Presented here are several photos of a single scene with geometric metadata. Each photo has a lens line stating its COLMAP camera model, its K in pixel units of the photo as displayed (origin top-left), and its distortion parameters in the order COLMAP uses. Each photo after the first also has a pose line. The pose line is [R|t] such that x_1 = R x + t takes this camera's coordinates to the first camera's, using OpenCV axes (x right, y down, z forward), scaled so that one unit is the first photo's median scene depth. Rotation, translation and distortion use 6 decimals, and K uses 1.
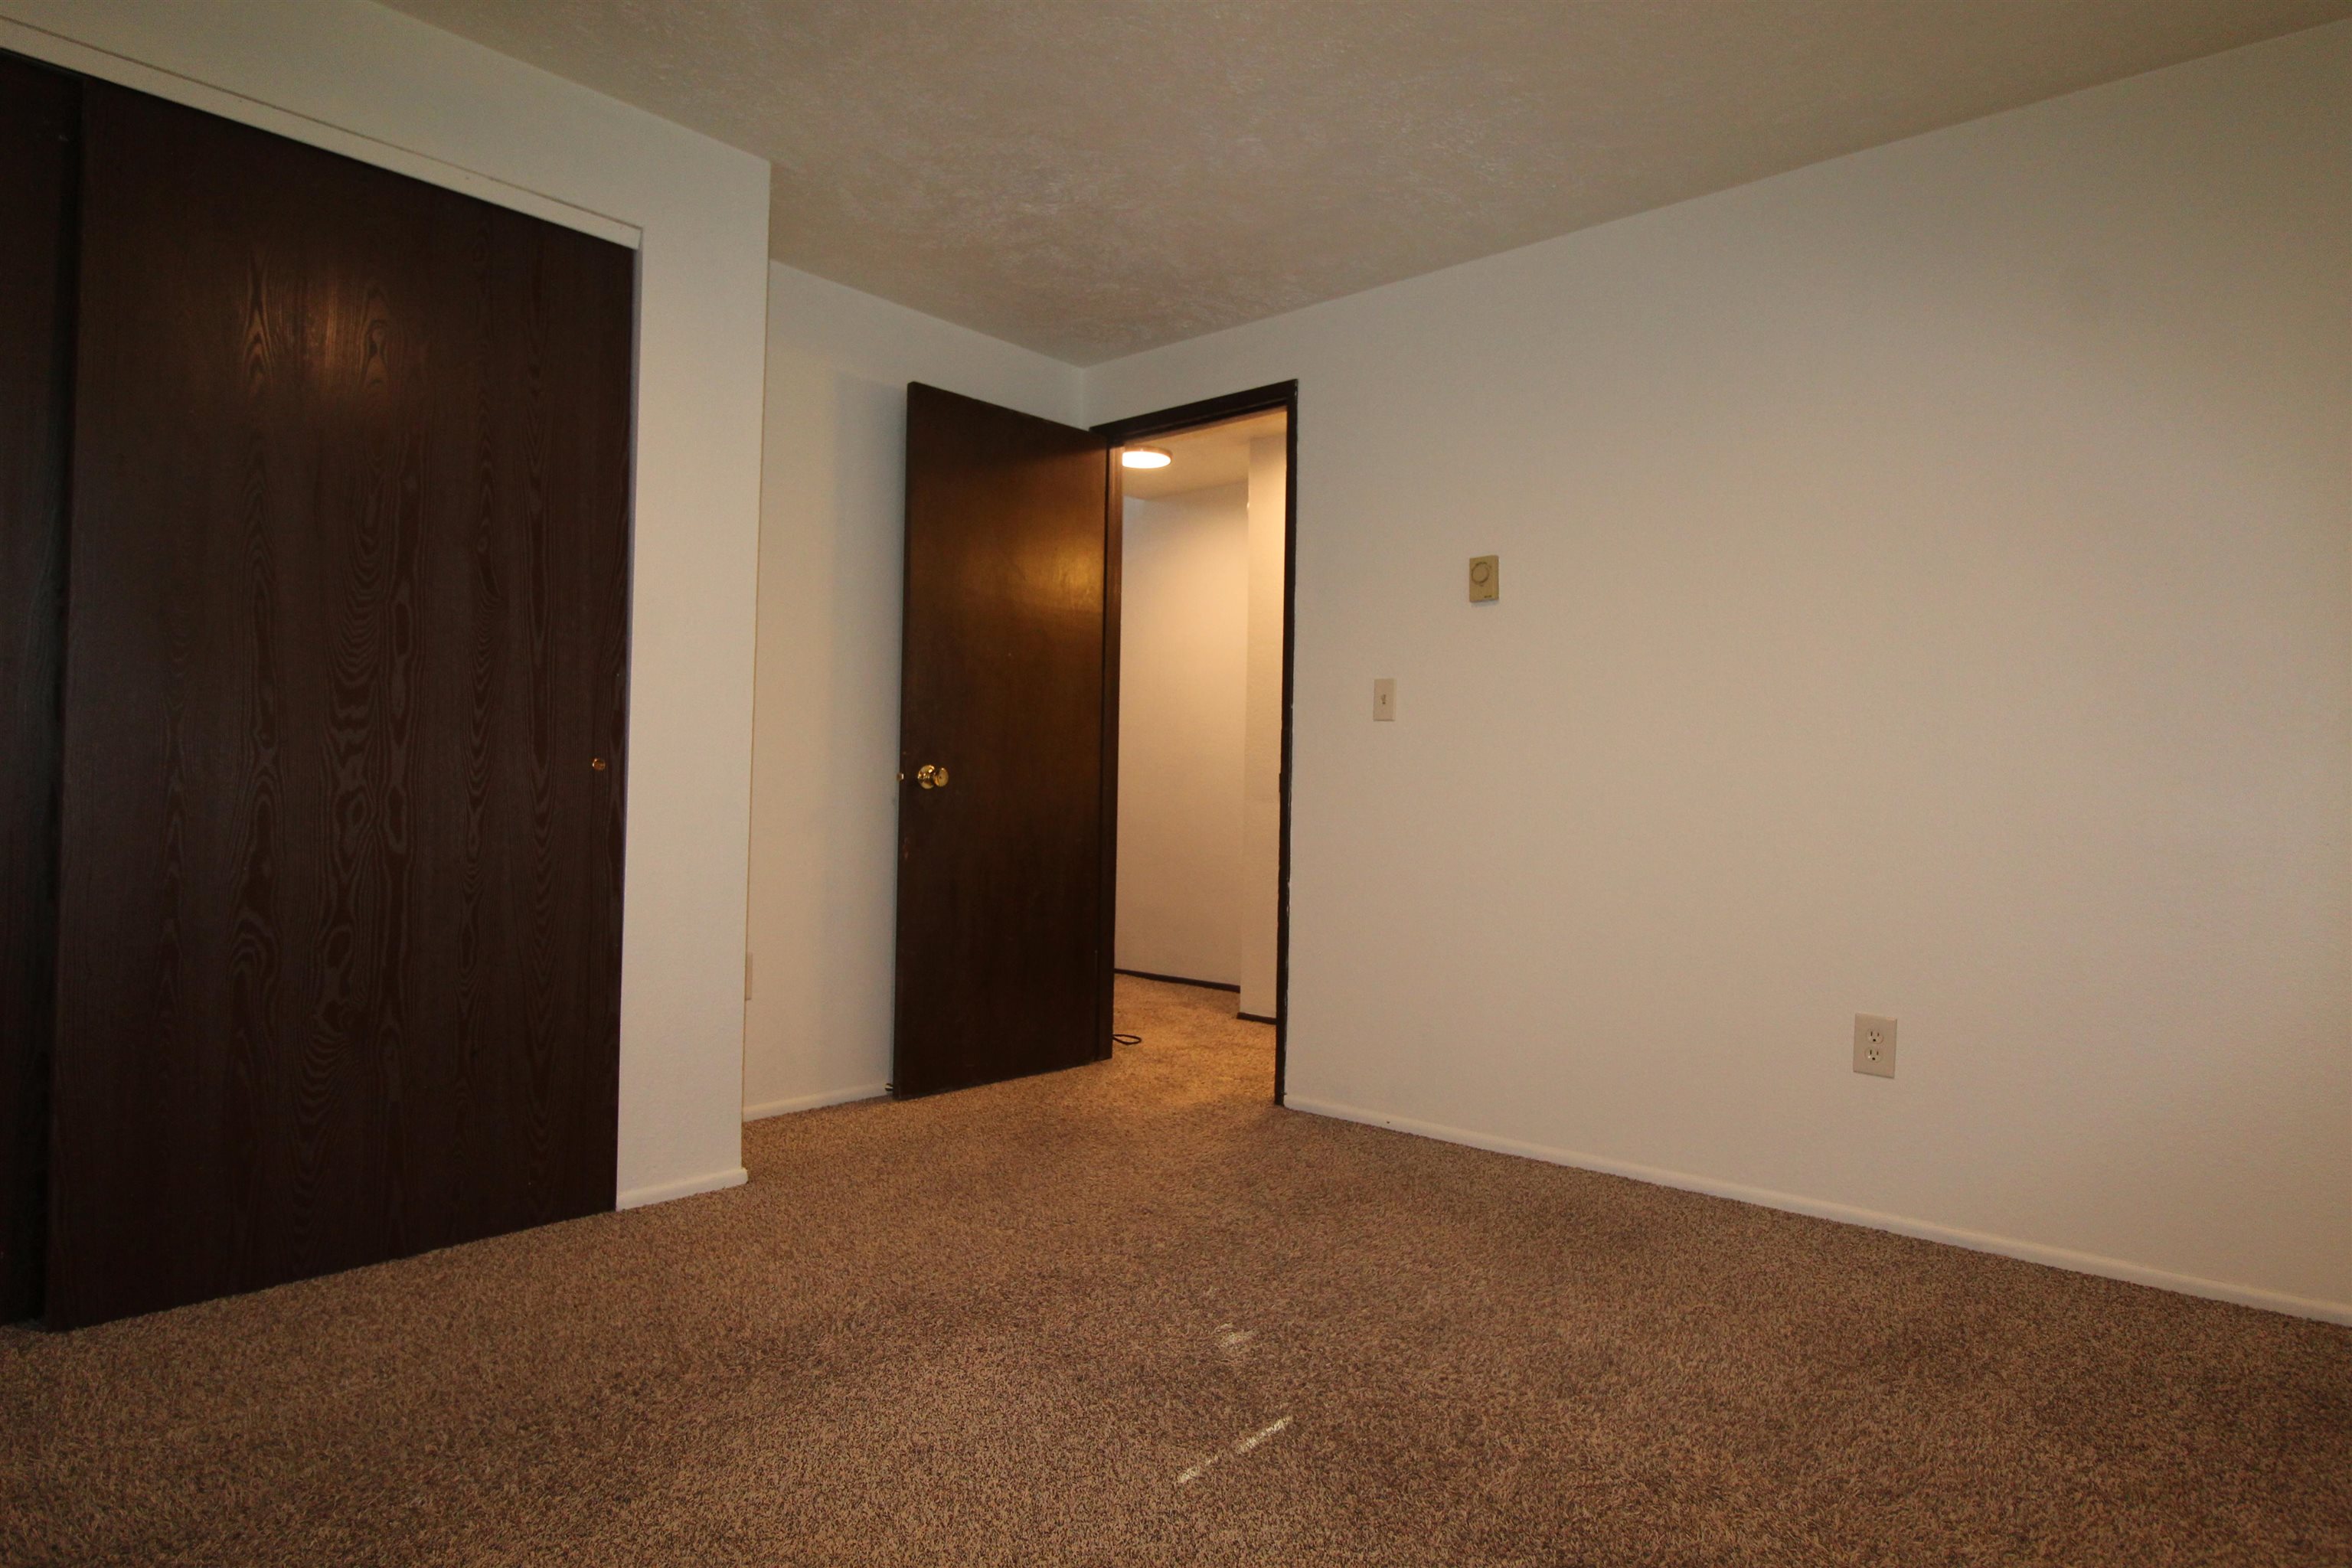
lens RADIAL K [[1350.7, 0, 1193.1], [0, 1350.7, 766.4], [0, 0, 1]] dist [0.008365, -0.012751]
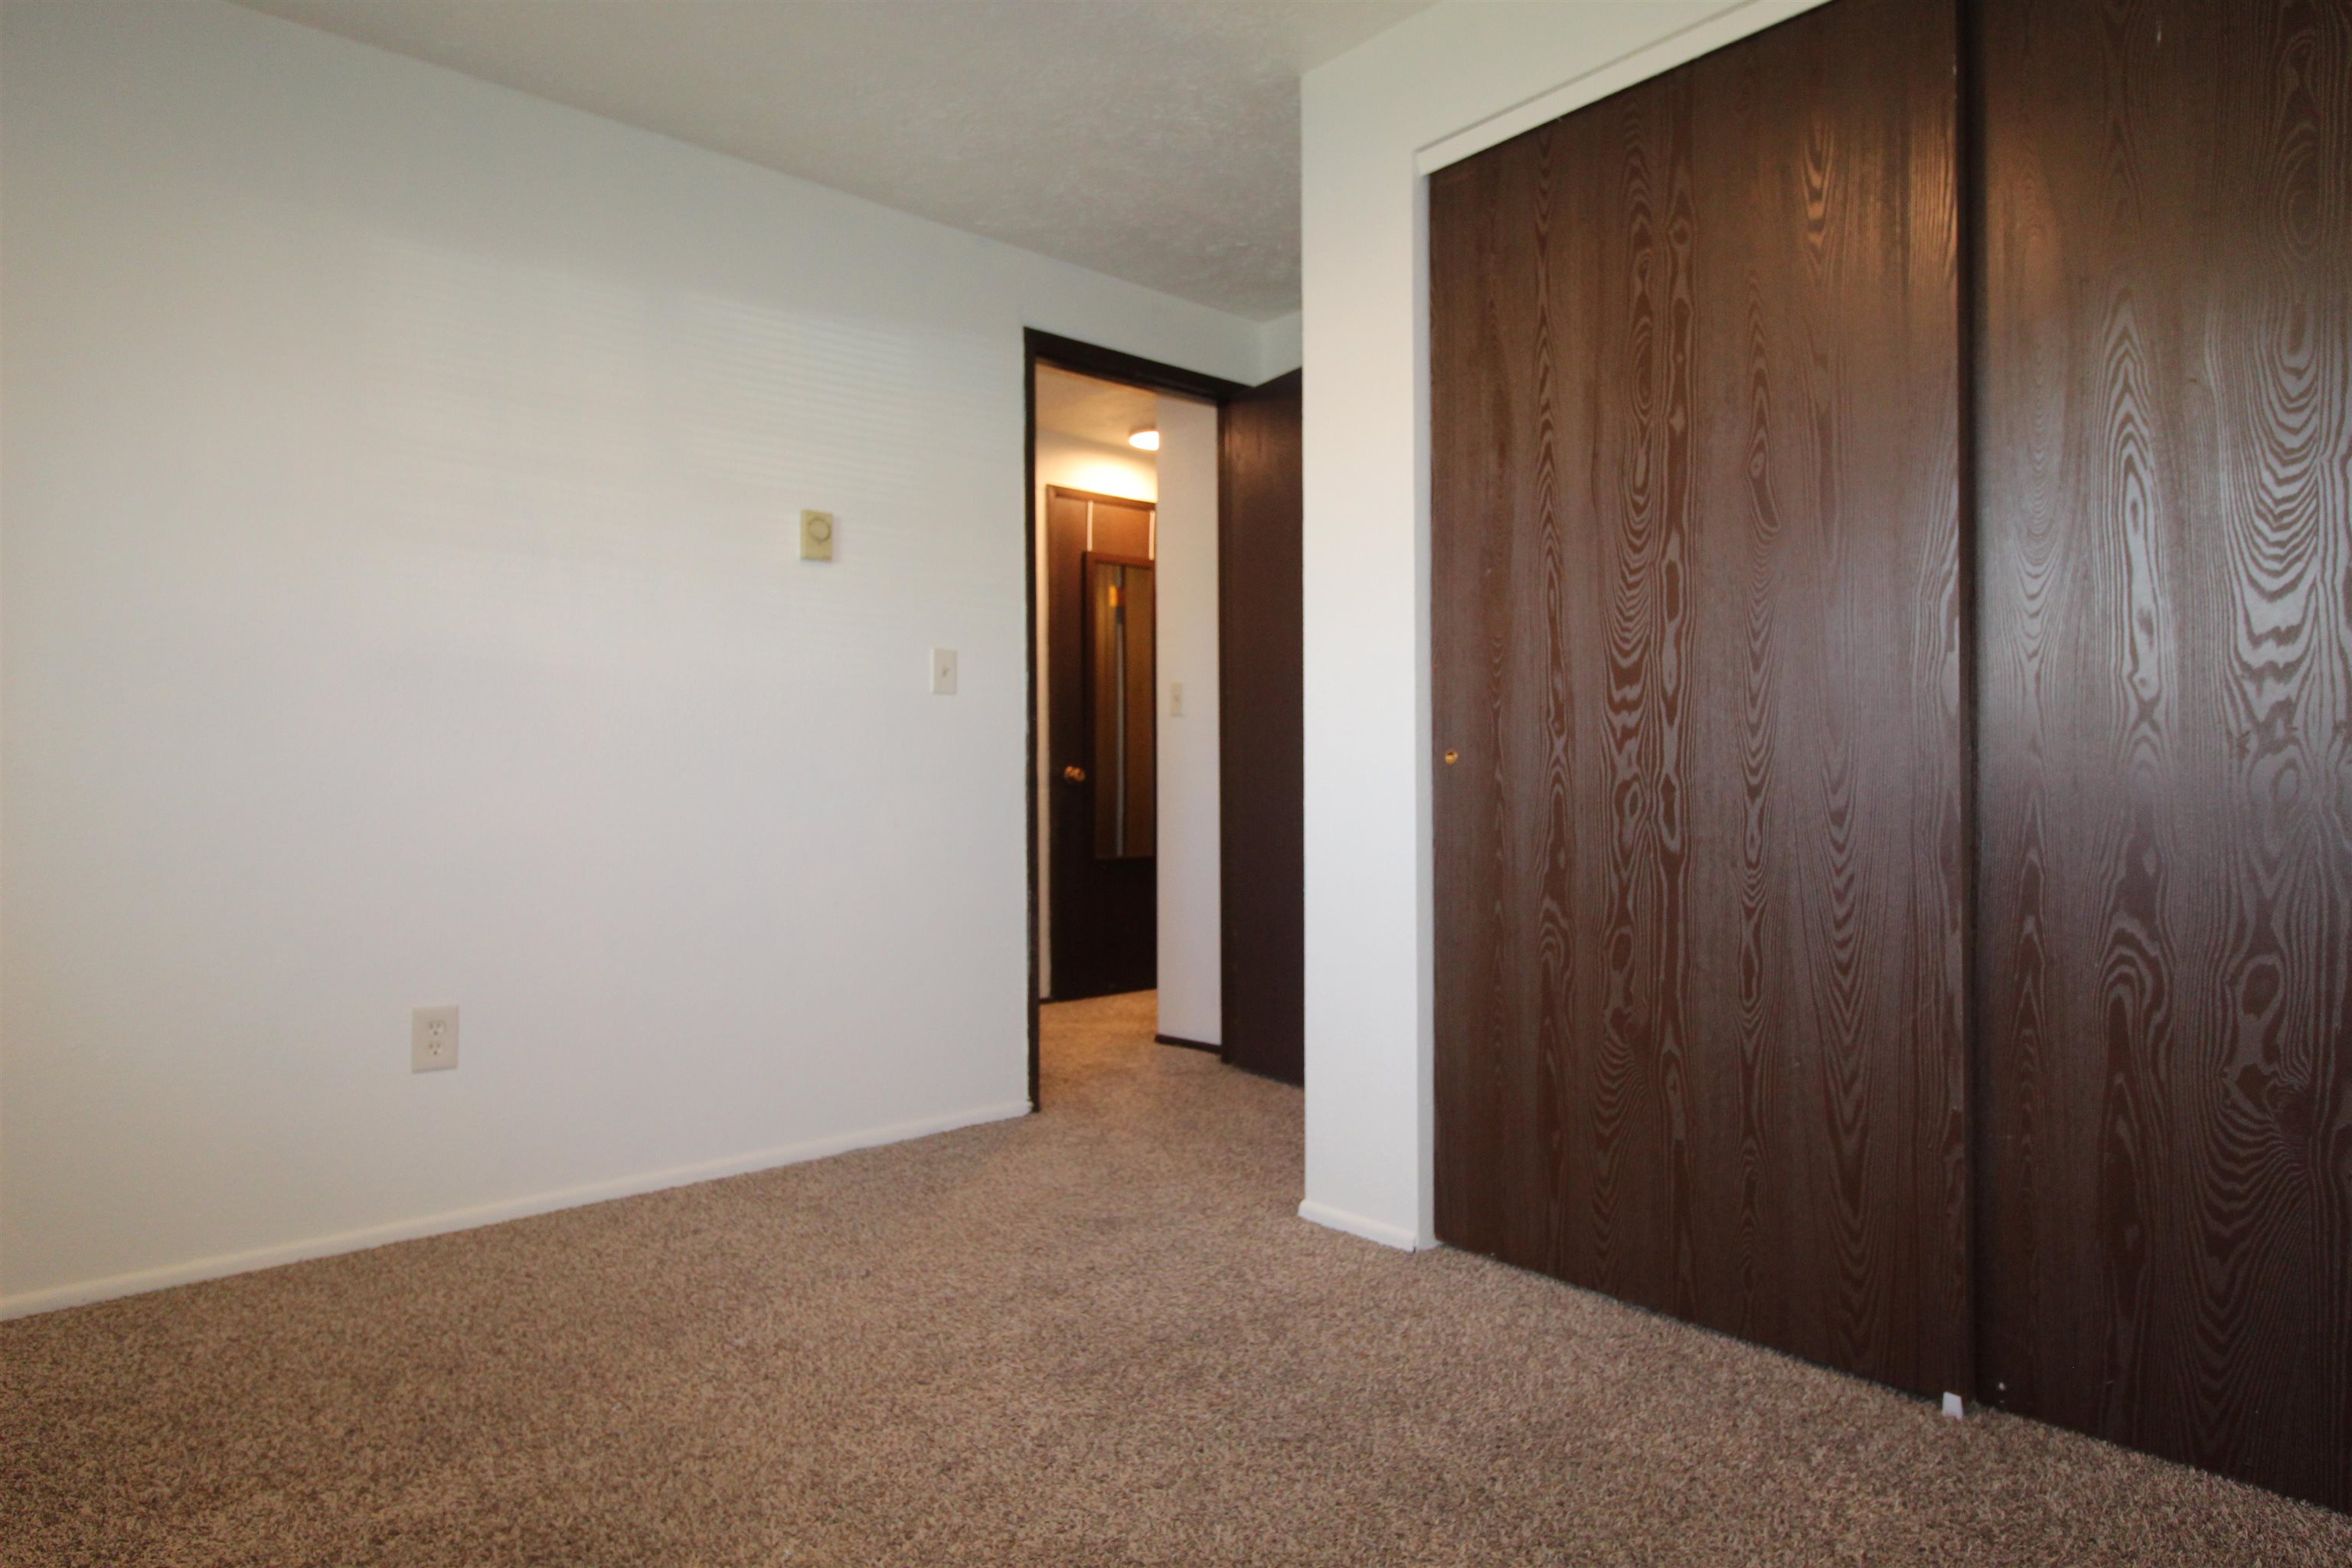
lens RADIAL K [[1350.7, 0, 1193.1], [0, 1350.7, 766.4], [0, 0, 1]] dist [0.008365, -0.012751]
pose [[-0.121941, -0.018345, -0.992368, 0.310513], [0.025504, 0.999441, -0.021609, 0.021266], [0.992210, -0.027944, -0.121405, 0.813744]]
